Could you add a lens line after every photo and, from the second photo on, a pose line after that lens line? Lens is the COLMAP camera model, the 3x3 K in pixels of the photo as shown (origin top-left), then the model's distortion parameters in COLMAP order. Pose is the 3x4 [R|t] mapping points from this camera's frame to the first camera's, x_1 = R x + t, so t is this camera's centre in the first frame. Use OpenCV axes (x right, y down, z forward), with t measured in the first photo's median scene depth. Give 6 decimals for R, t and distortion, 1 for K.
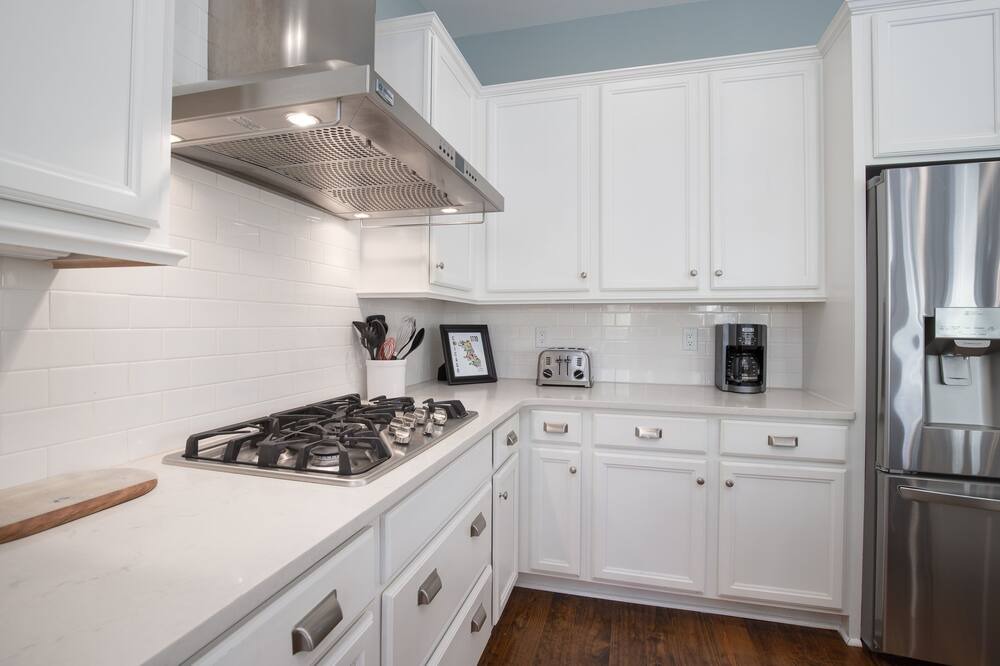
lens RADIAL K [[476.5, 0, 530.3], [0, 476.5, 325.5], [0, 0, 1]] dist [-0.002439, -0.000382]
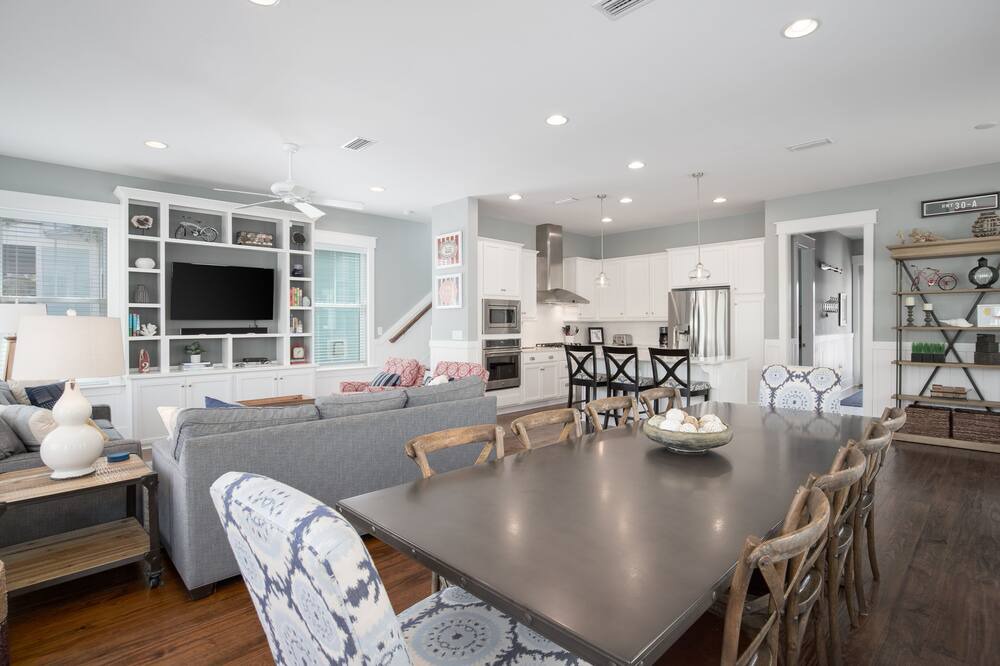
lens RADIAL K [[495.4, 0, 500.0], [0, 495.4, 333.0], [0, 0, 1]] dist [-0.032854, -0.000075]
pose [[0.833232, 0.002384, -0.552919, 1.665826], [0.007830, 0.999840, 0.016110, -0.032097], [0.552869, -0.017753, 0.833079, -3.106873]]
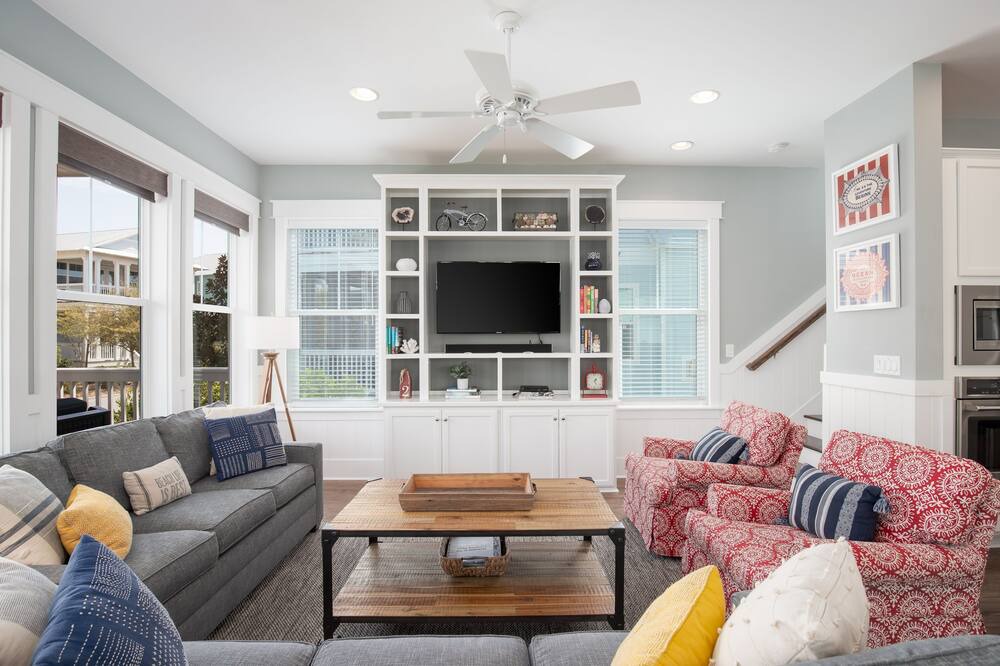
lens RADIAL K [[481.3, 0, 500.0], [0, 481.3, 333.0], [0, 0, 1]] dist [-0.031245, 0.000442]
pose [[0.223216, -0.012556, -0.974688, 0.766129], [0.002183, 0.999921, -0.012381, -0.052771], [0.974767, 0.000636, 0.223225, -2.017317]]
